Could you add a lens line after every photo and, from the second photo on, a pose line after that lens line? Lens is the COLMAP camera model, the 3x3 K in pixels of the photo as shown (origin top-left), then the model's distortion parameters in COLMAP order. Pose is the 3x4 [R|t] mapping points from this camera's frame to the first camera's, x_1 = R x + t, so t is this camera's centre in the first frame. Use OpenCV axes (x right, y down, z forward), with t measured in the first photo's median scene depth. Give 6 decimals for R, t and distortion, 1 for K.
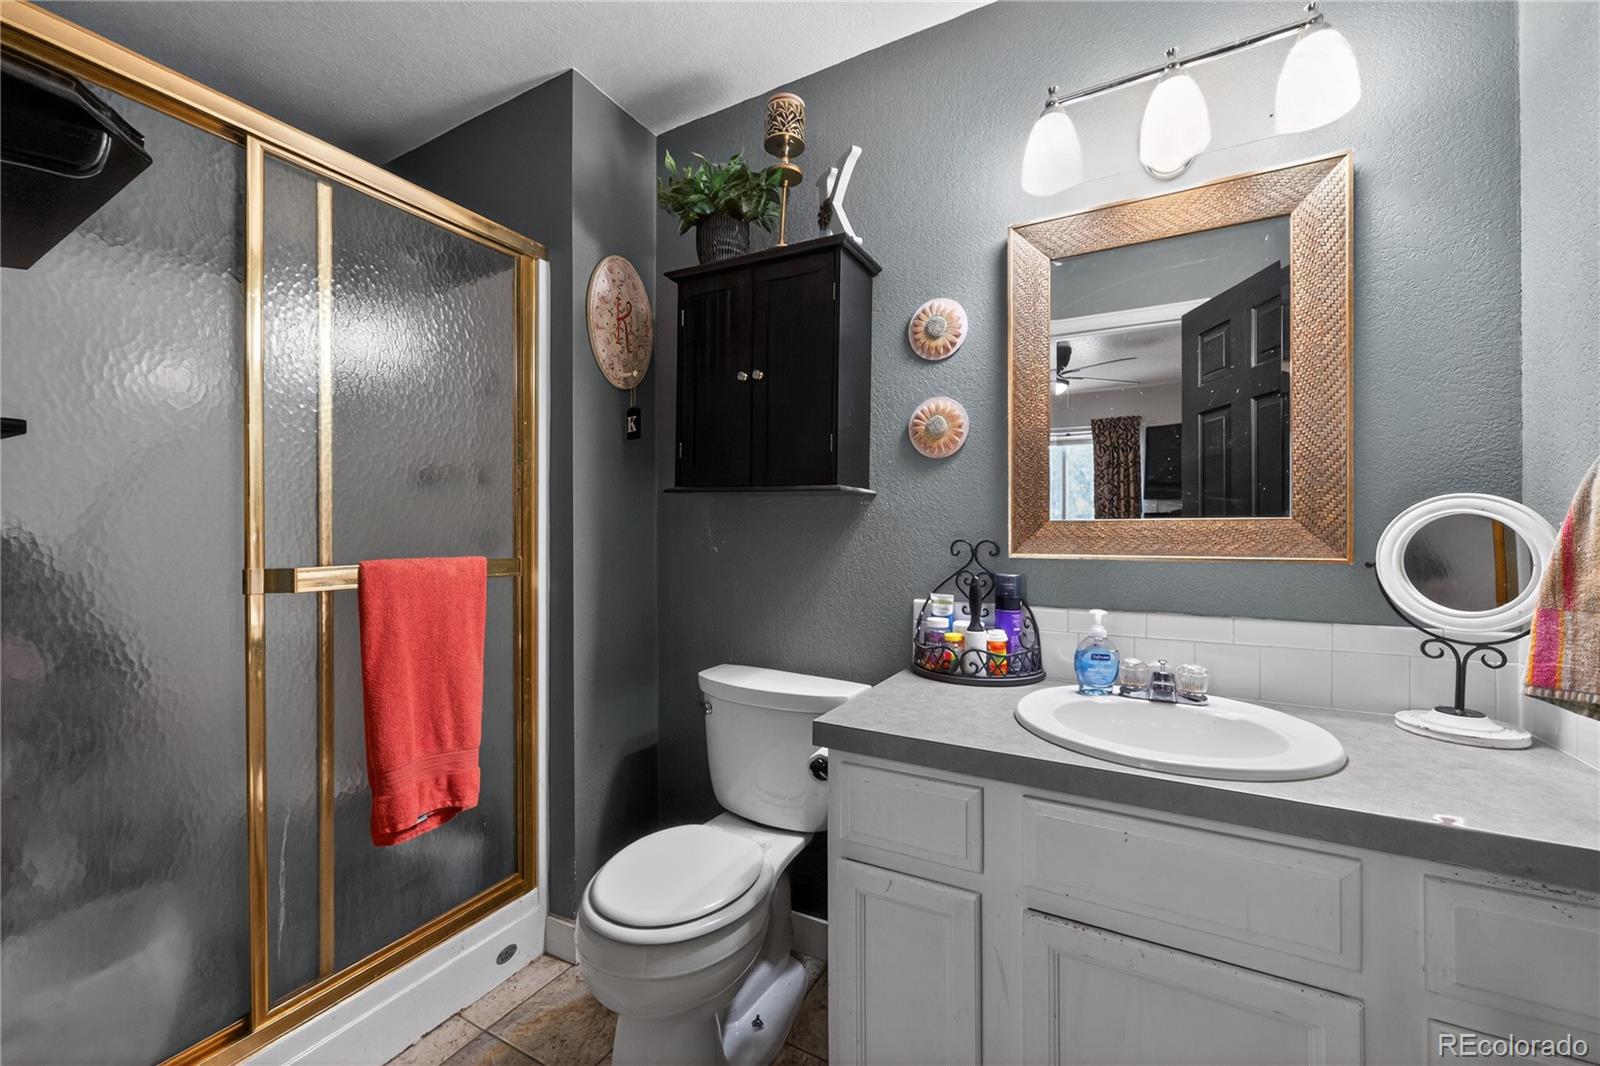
lens RADIAL K [[639.8, 0, 798.4], [0, 639.8, 539.3], [0, 0, 1]] dist [-0.000606, -0.000099]
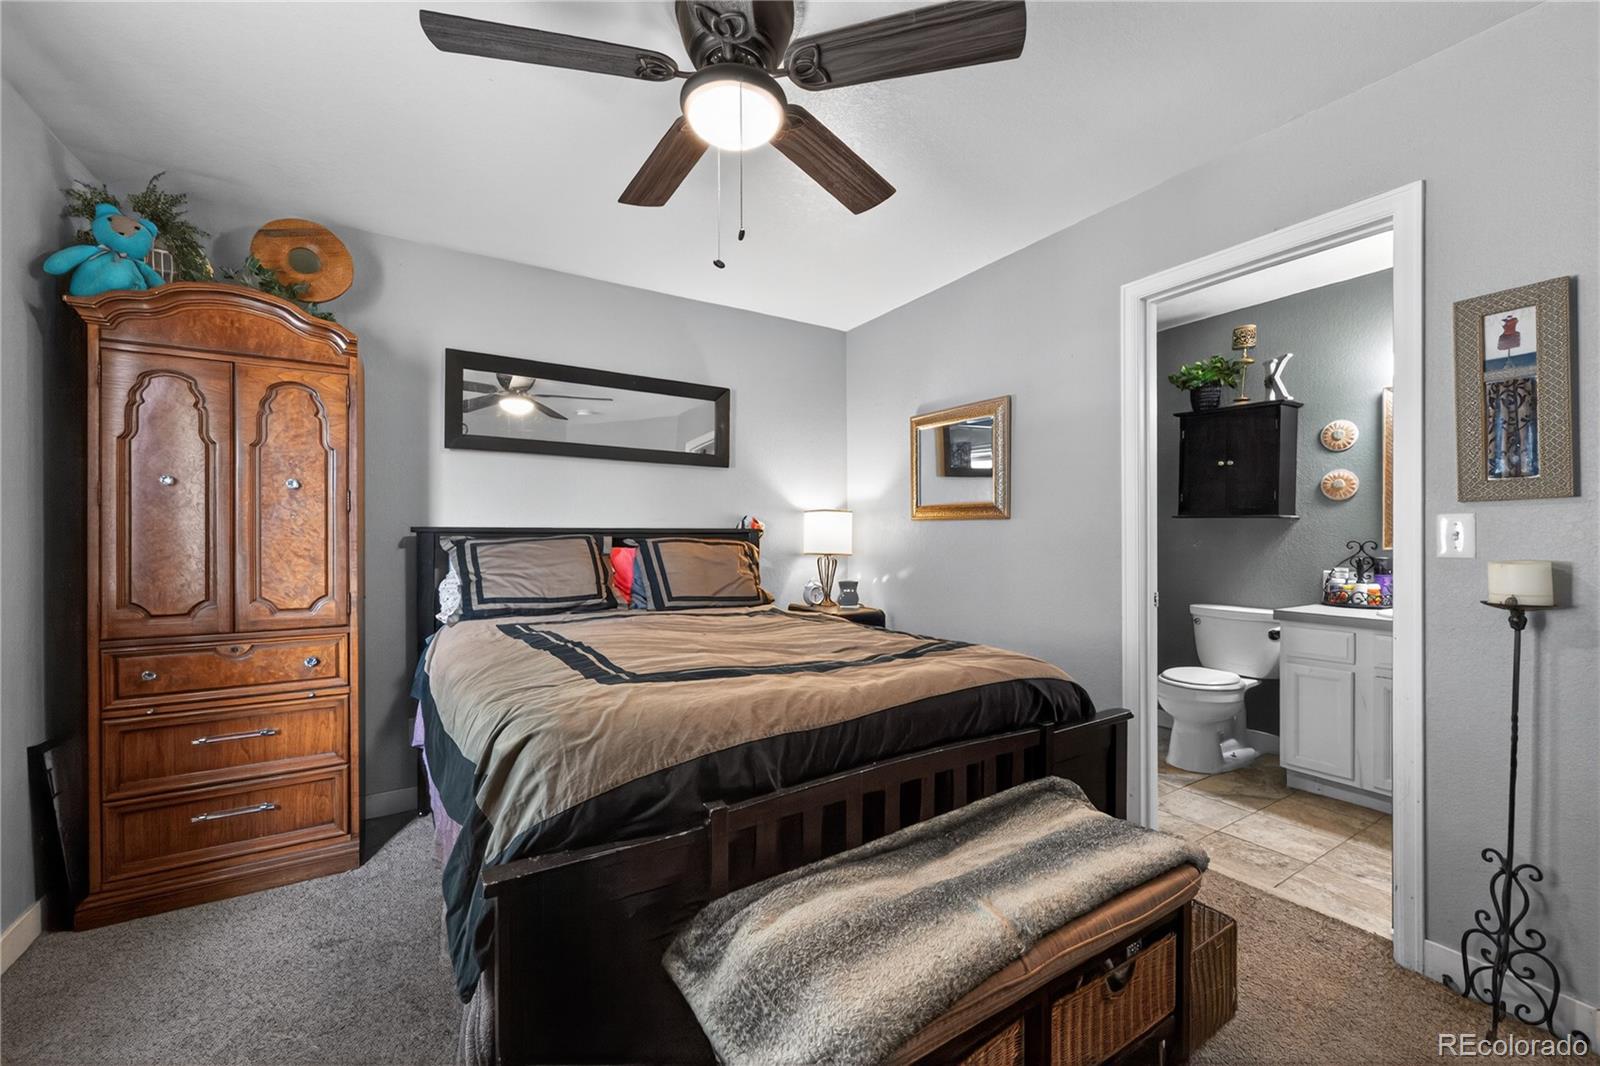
lens RADIAL K [[639.8, 0, 798.4], [0, 639.8, 539.3], [0, 0, 1]] dist [-0.000606, -0.000099]
pose [[0.871644, 0.004251, -0.490122, -0.277326], [-0.005128, 0.999987, -0.000445, 0.006091], [0.490113, 0.002901, 0.871654, -1.583305]]
